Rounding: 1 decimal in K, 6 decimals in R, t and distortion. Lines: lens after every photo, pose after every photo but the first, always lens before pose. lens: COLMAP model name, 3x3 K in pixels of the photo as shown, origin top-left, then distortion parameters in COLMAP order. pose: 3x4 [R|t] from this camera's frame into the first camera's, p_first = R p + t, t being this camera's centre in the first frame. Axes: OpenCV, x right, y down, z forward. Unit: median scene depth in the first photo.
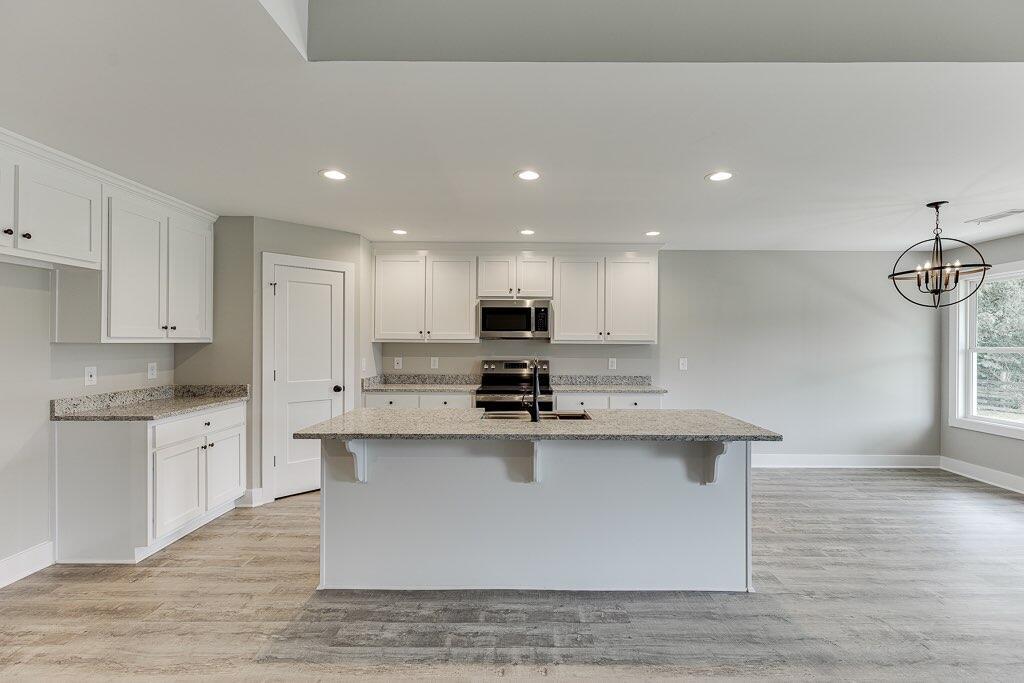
lens RADIAL K [[462.8, 0, 520.0], [0, 462.8, 342.3], [0, 0, 1]] dist [0.010336, -0.001696]
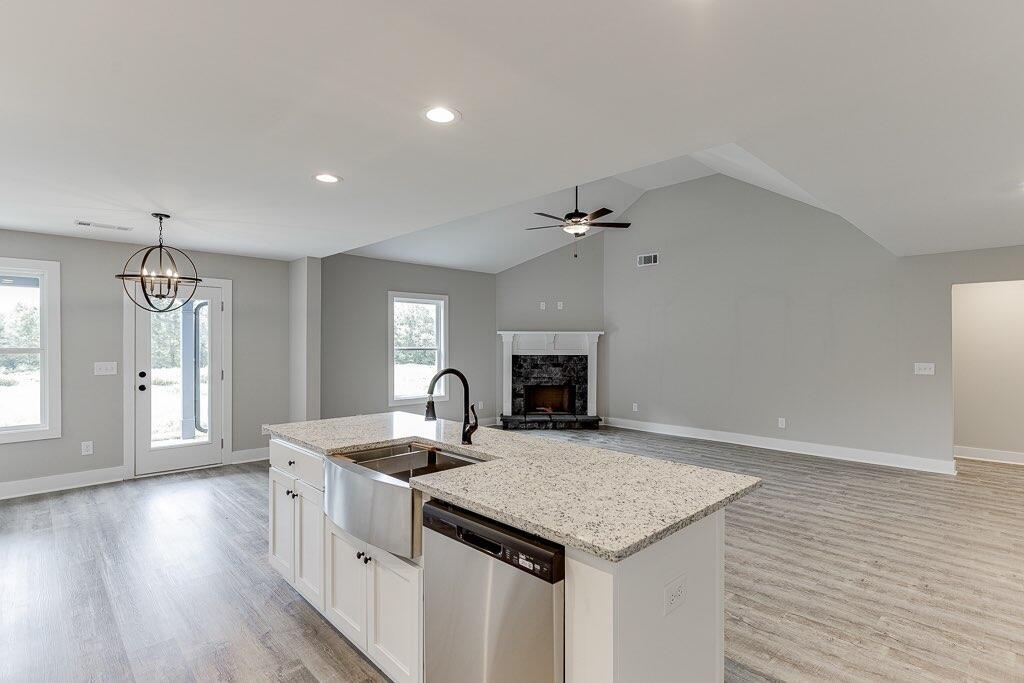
lens RADIAL K [[507.9, 0, 514.1], [0, 507.9, 342.2], [0, 0, 1]] dist [-0.001199, 0.000518]
pose [[-0.698809, -0.003600, 0.715299, -0.368884], [-0.005016, 0.999987, 0.000131, -0.005596], [-0.715291, -0.003496, -0.698818, 0.875702]]
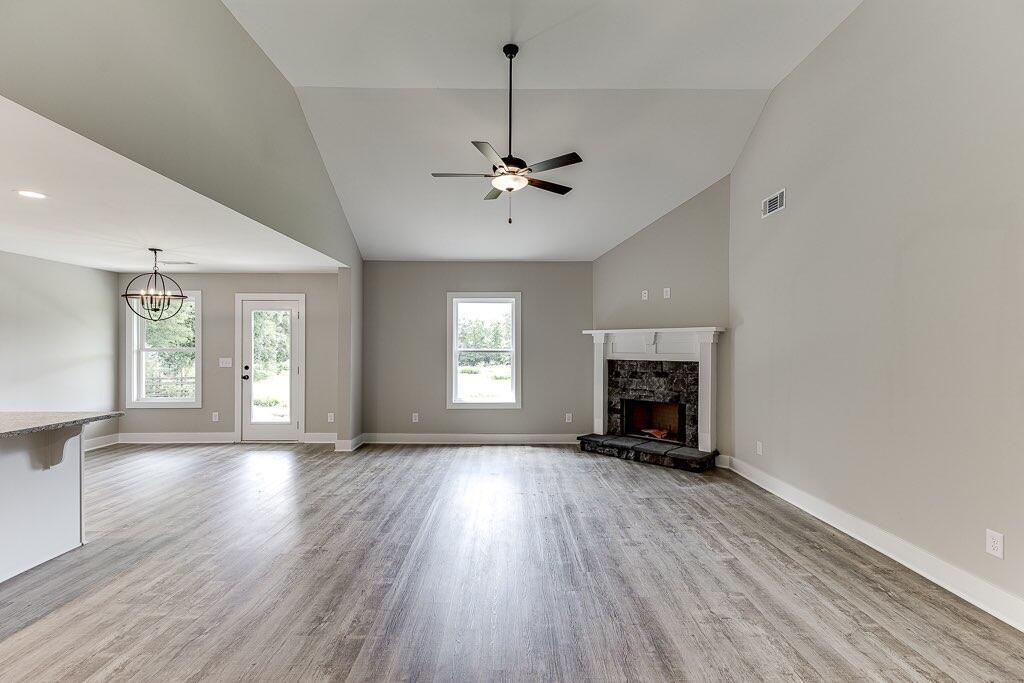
lens RADIAL K [[462.8, 0, 506.2], [0, 462.8, 347.9], [0, 0, 1]] dist [0.010336, -0.001696]
pose [[0.006335, -0.007023, 0.999955, -0.393765], [-0.002219, 0.999973, 0.007038, -0.002147], [-0.999977, -0.002263, 0.006319, -0.075323]]
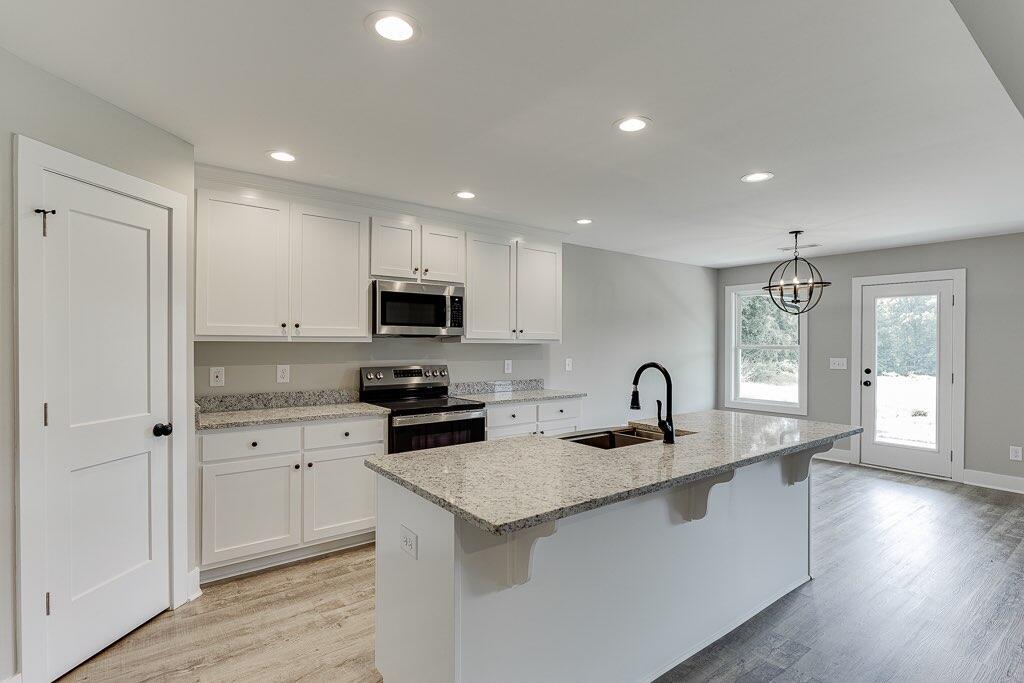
lens RADIAL K [[507.9, 0, 525.6], [0, 507.9, 347.6], [0, 0, 1]] dist [-0.001199, 0.000518]
pose [[0.784512, -0.007217, 0.620072, -0.380846], [-0.001269, 0.999912, 0.013242, -0.001297], [-0.620112, -0.011175, 0.784433, 0.263476]]
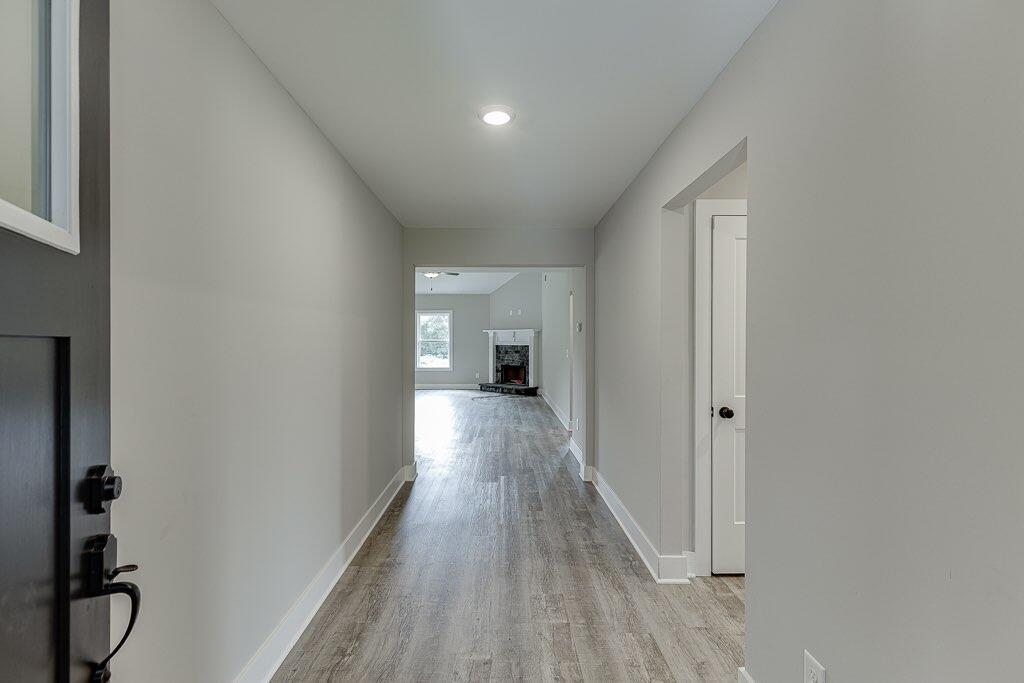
lens RADIAL K [[462.8, 0, 518.1], [0, 462.8, 341.0], [0, 0, 1]] dist [0.010336, -0.001696]
pose [[-0.025864, -0.013469, 0.999575, -1.627620], [0.000061, 0.999909, 0.013475, -0.017128], [-0.999665, 0.000409, -0.025861, -0.406271]]
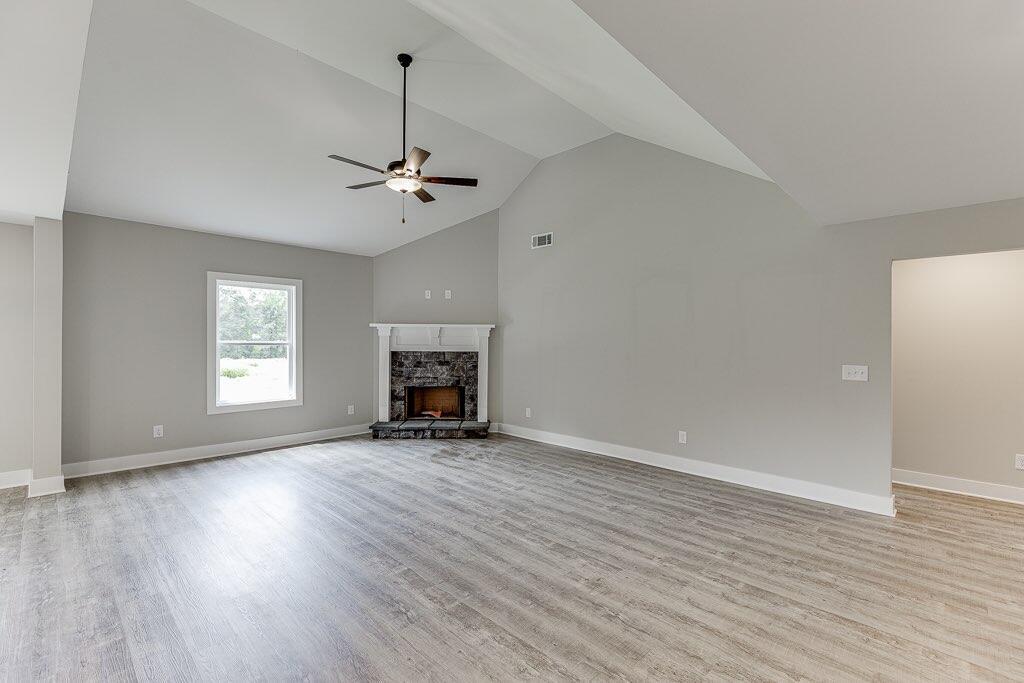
lens RADIAL K [[462.8, 0, 513.7], [0, 462.8, 342.1], [0, 0, 1]] dist [0.010336, -0.001696]
pose [[-0.718023, -0.012092, 0.695915, -0.330797], [-0.011005, 0.999921, 0.006019, -0.000791], [-0.695933, -0.003337, -0.718099, 0.389176]]
